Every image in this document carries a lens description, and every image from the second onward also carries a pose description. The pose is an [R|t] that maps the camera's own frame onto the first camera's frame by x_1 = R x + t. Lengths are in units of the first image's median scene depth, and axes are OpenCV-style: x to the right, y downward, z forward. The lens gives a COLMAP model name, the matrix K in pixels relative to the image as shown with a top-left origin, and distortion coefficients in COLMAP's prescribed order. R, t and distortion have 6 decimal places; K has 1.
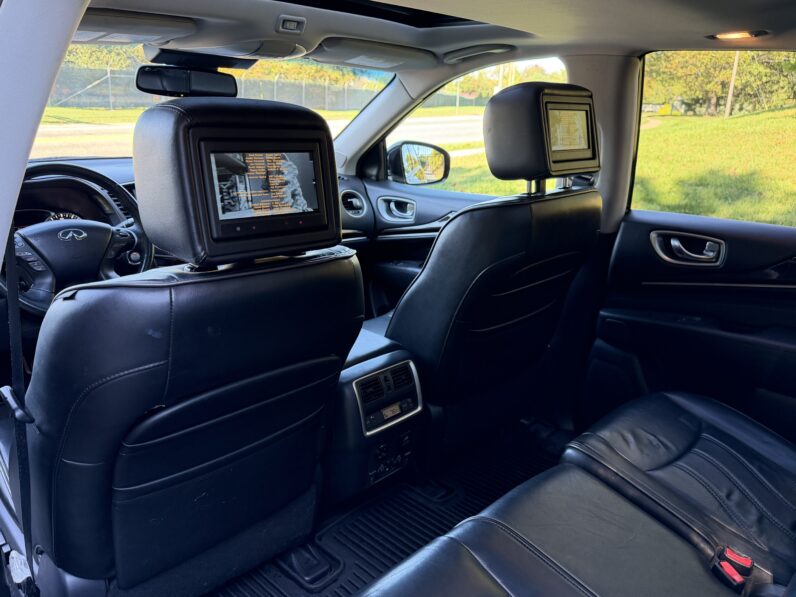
lens RADIAL K [[592.2, 0, 395.7], [0, 592.2, 321.1], [0, 0, 1]] dist [0.180746, -0.281394]
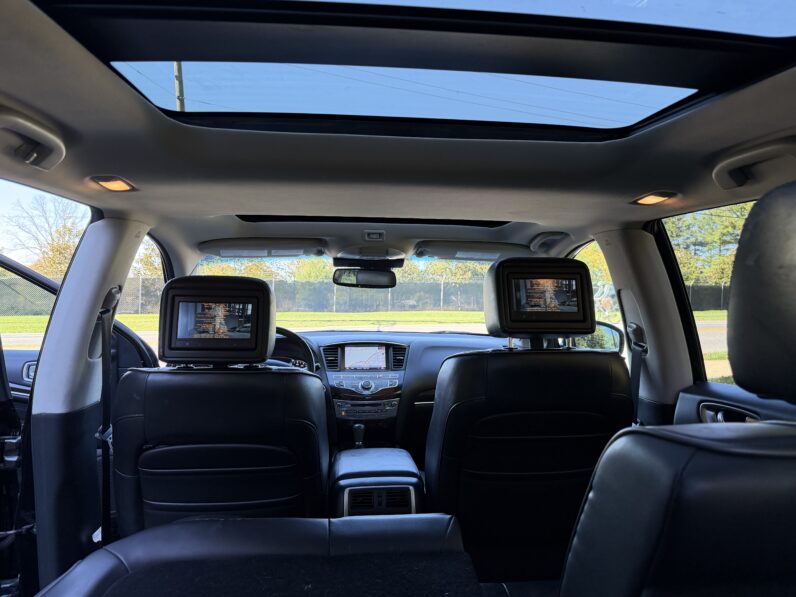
lens RADIAL K [[560.9, 0, 398.0], [0, 560.9, 298.5], [0, 0, 1]] dist [0.025339, -0.035013]
pose [[0.768574, -0.030307, -0.639042, 0.425430], [-0.198694, 0.938173, -0.283463, 0.023526], [0.608123, 0.344837, 0.715034, 0.053438]]
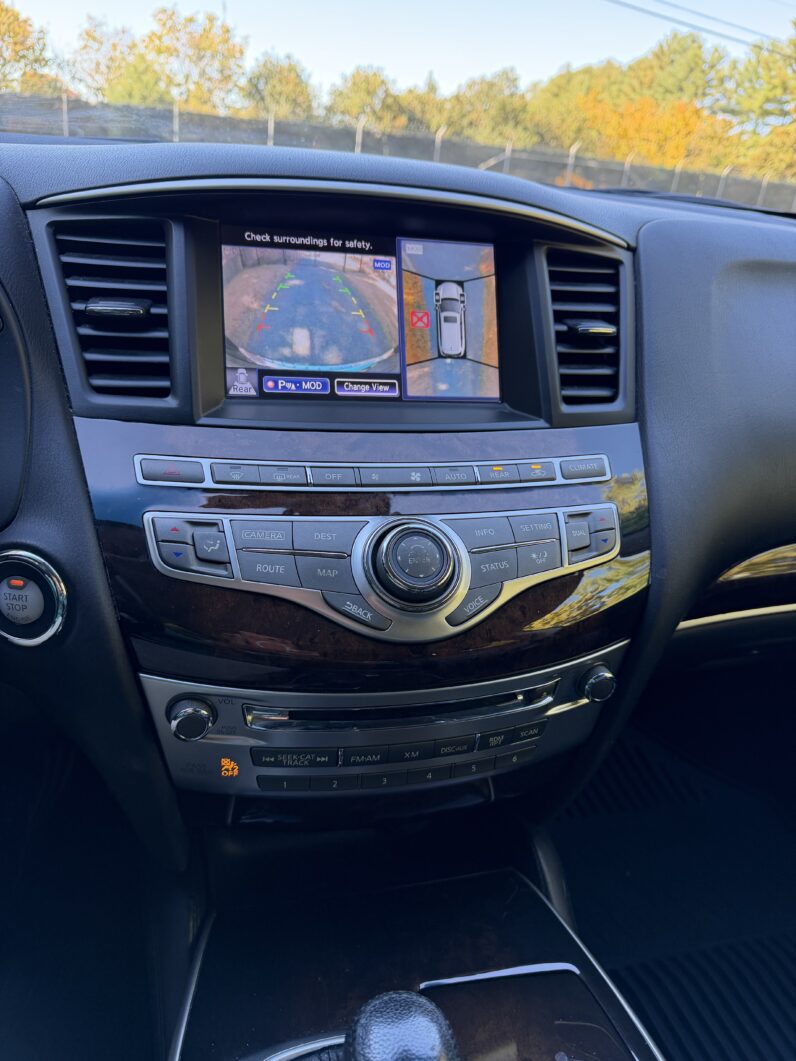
lens RADIAL K [[755.8, 0, 398.0], [0, 755.8, 530.5], [0, 0, 1]] dist [0.000870, -0.009353]
pose [[0.851802, 0.262938, -0.453098, -0.182878], [-0.235852, 0.964783, 0.116484, -0.127698], [0.467769, 0.007642, 0.883818, 0.631151]]
